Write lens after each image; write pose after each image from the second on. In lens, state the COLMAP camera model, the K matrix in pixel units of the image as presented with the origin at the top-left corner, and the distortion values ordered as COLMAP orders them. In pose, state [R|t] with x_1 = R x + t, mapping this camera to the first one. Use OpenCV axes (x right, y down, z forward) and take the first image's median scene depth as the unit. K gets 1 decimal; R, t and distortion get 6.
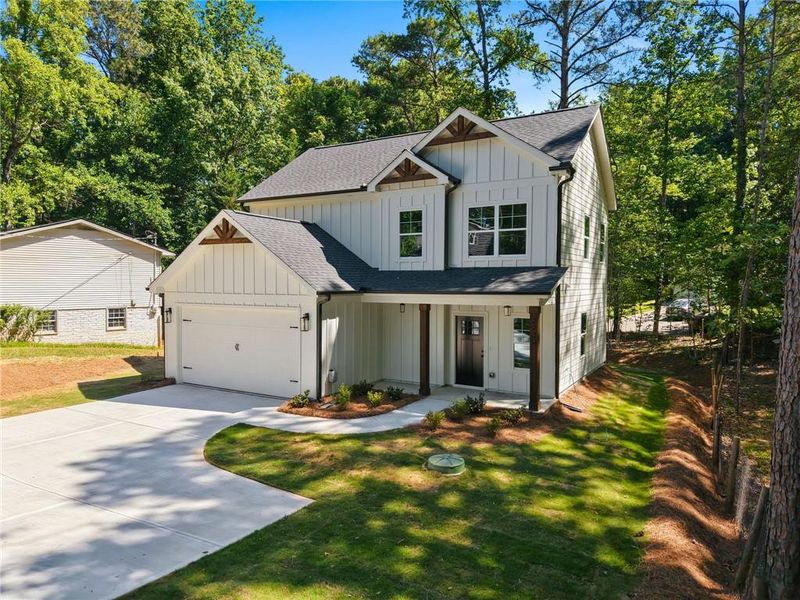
lens RADIAL K [[550.9, 0, 387.9], [0, 550.9, 313.6], [0, 0, 1]] dist [0.030571, -0.000122]
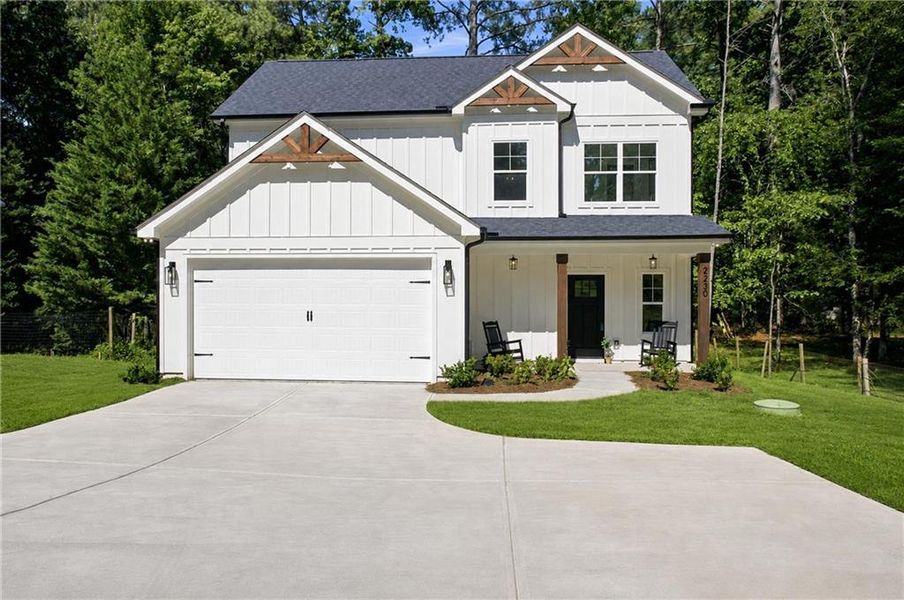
lens RADIAL K [[690.5, 0, 452.0], [0, 690.5, 300.0], [0, 0, 1]] dist [-0.003457, 0.002531]
pose [[0.895867, -0.005470, 0.444289, -0.492178], [0.024816, 0.998979, -0.037740, 0.077115], [-0.443629, 0.044835, 0.895088, 0.167793]]
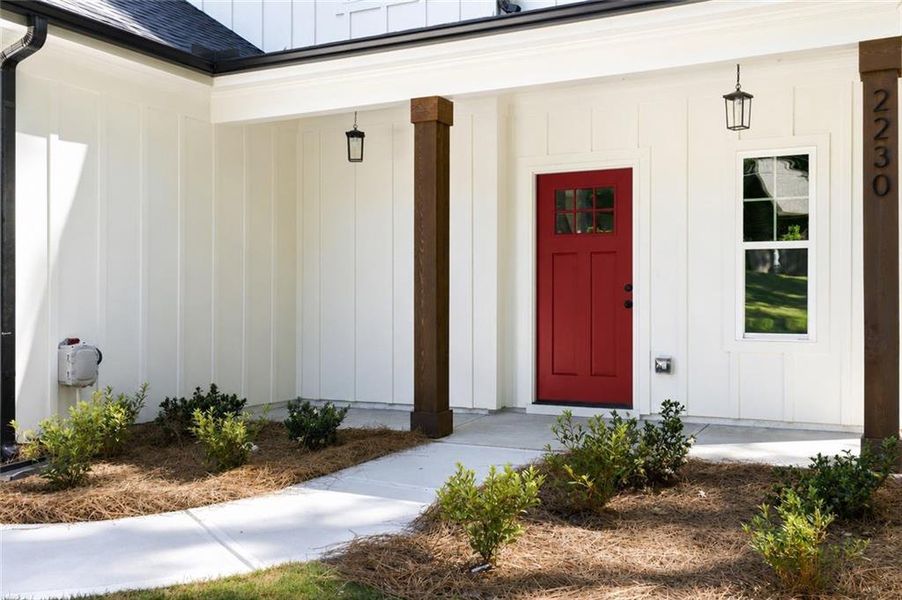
lens RADIAL K [[928.8, 0, 436.6], [0, 928.8, 312.6], [0, 0, 1]] dist [0.019087, 0.021883]
pose [[0.998004, -0.005941, 0.062874, 0.037891], [0.008543, 0.999114, -0.041199, 0.101291], [-0.062574, 0.041654, 0.997171, 0.511532]]
